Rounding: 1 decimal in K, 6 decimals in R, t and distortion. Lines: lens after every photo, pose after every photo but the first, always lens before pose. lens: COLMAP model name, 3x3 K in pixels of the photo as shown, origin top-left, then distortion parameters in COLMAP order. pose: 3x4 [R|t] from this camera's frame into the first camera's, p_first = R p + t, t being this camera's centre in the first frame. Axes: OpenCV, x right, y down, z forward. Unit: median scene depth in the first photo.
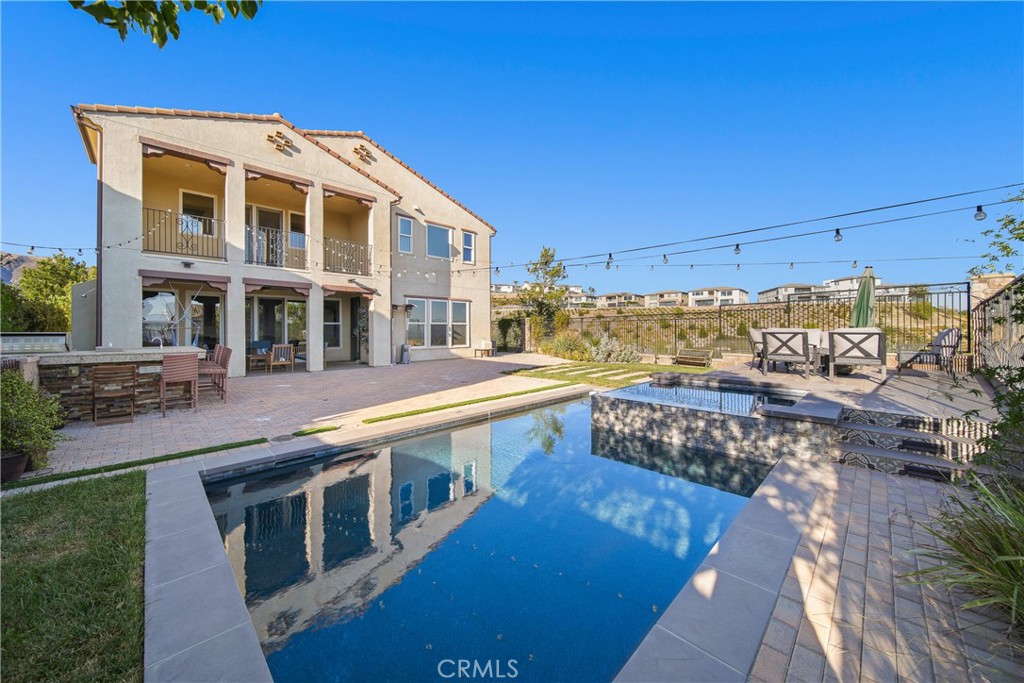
lens RADIAL K [[360.8, 0, 505.9], [0, 360.8, 330.5], [0, 0, 1]] dist [-0.004743, -0.000372]
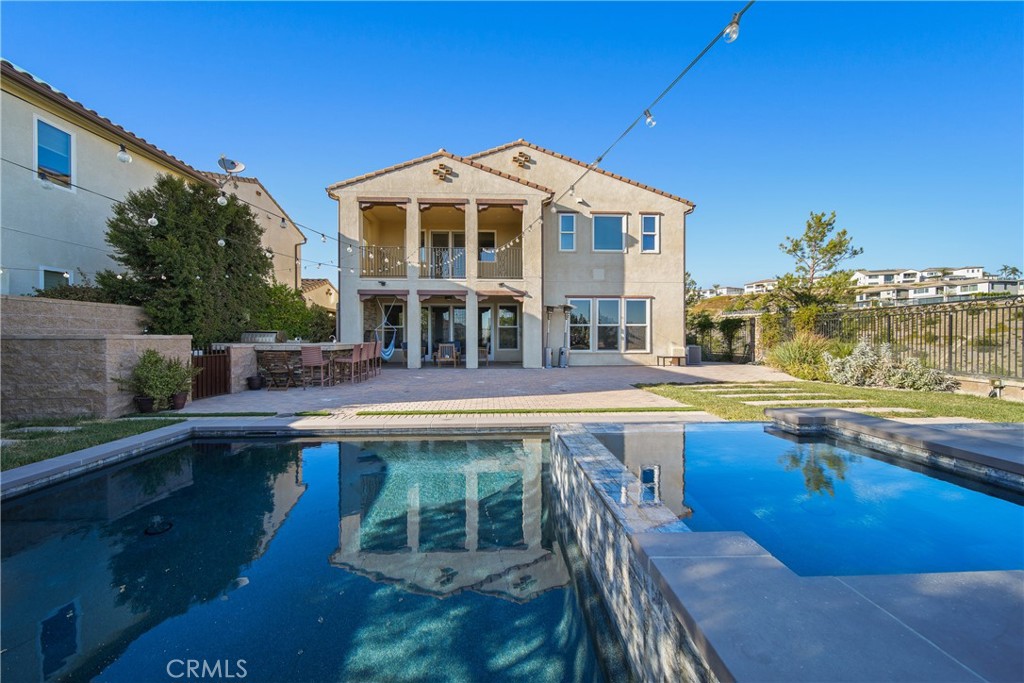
lens RADIAL K [[360.8, 0, 508.6], [0, 360.8, 341.5], [0, 0, 1]] dist [-0.004743, -0.000372]
pose [[0.747610, 0.009719, -0.664067, 0.248033], [-0.002898, 0.999931, 0.011372, 0.012619], [0.664132, -0.006577, 0.747586, 0.195071]]
